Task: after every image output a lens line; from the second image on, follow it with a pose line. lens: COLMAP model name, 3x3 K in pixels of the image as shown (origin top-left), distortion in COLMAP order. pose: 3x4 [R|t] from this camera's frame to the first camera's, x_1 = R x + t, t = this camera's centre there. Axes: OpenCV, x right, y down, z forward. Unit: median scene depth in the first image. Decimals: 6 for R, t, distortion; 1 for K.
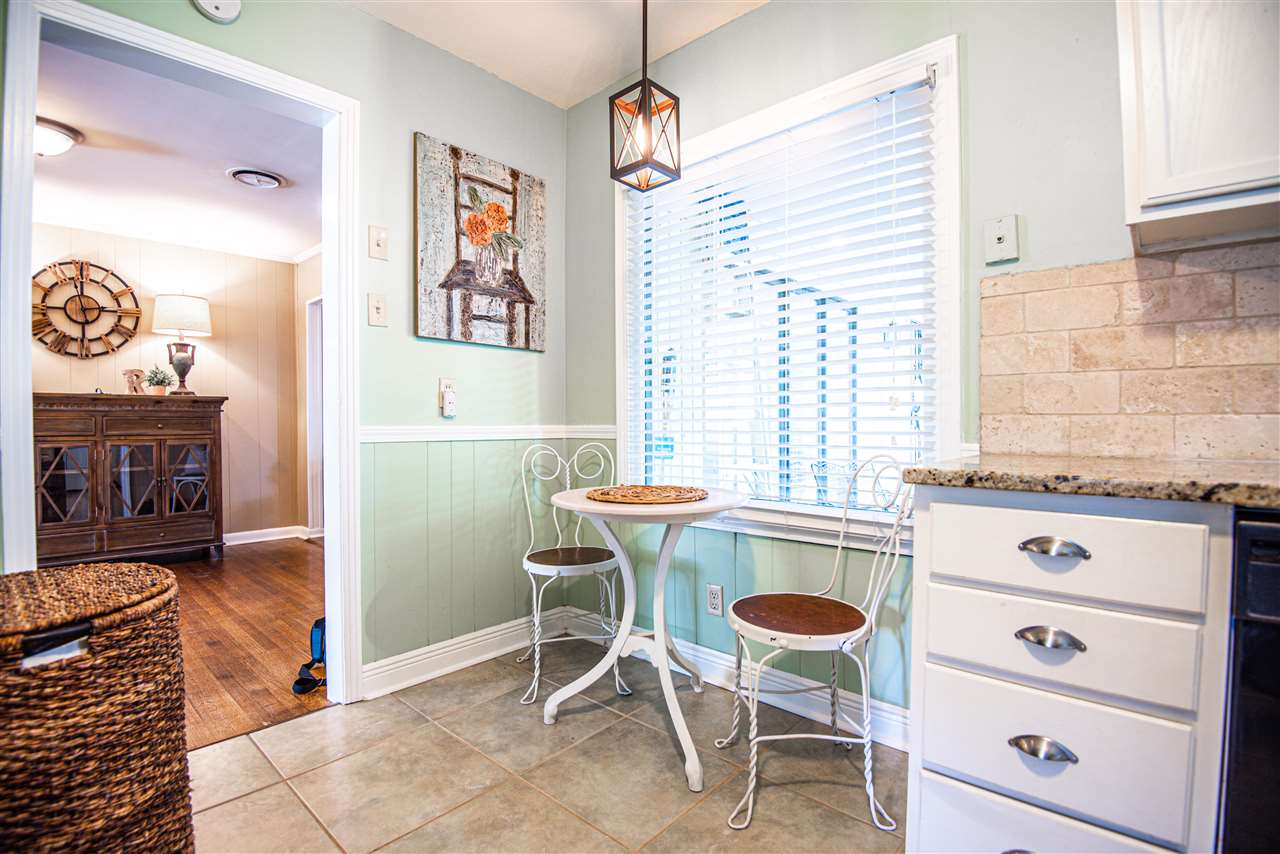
lens RADIAL K [[596.1, 0, 636.7], [0, 596.1, 429.6], [0, 0, 1]] dist [-0.042196, -0.000845]
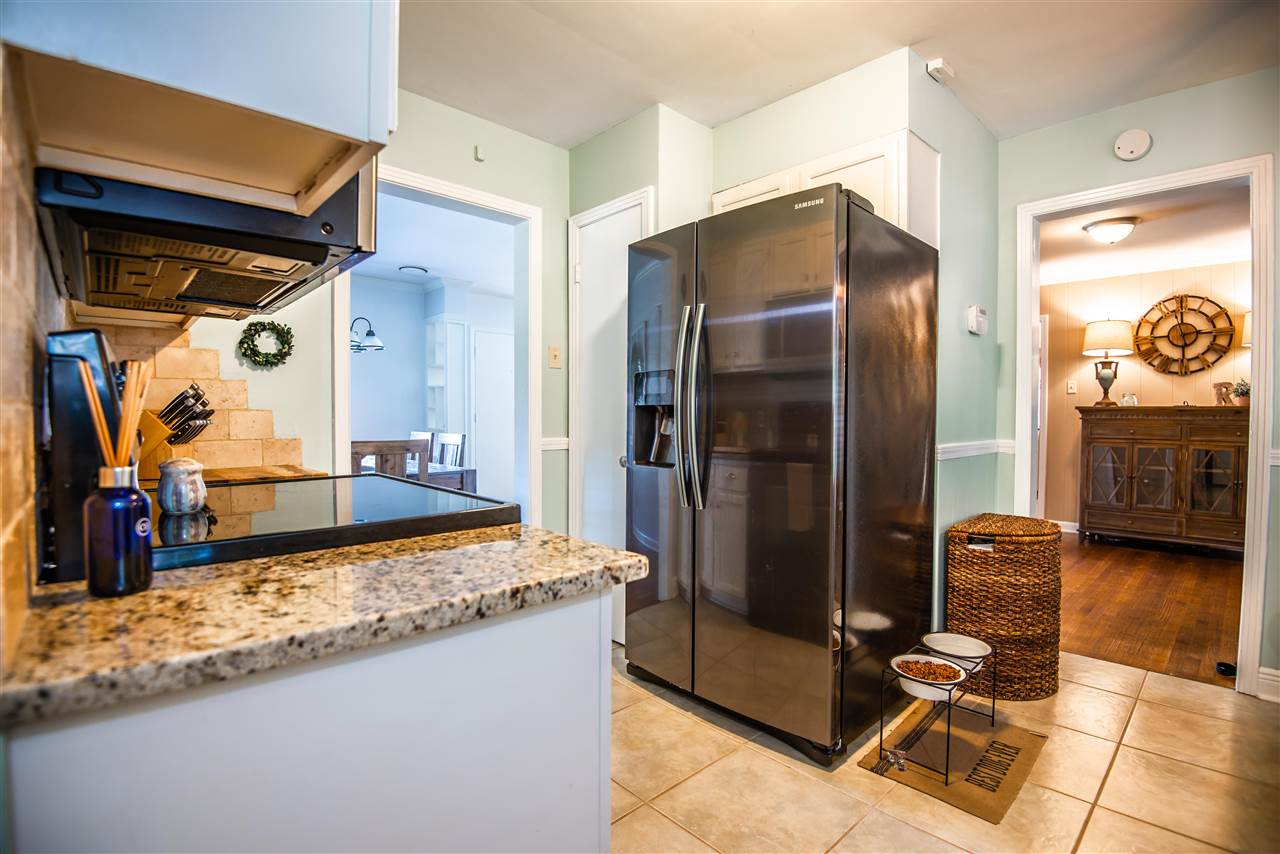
lens RADIAL K [[596.1, 0, 636.7], [0, 596.1, 429.6], [0, 0, 1]] dist [-0.042196, -0.000845]
pose [[-0.084908, 0.030472, -0.995923, 0.330605], [-0.016031, 0.999361, 0.031944, -0.029593], [0.996260, 0.018677, -0.084365, -0.044956]]
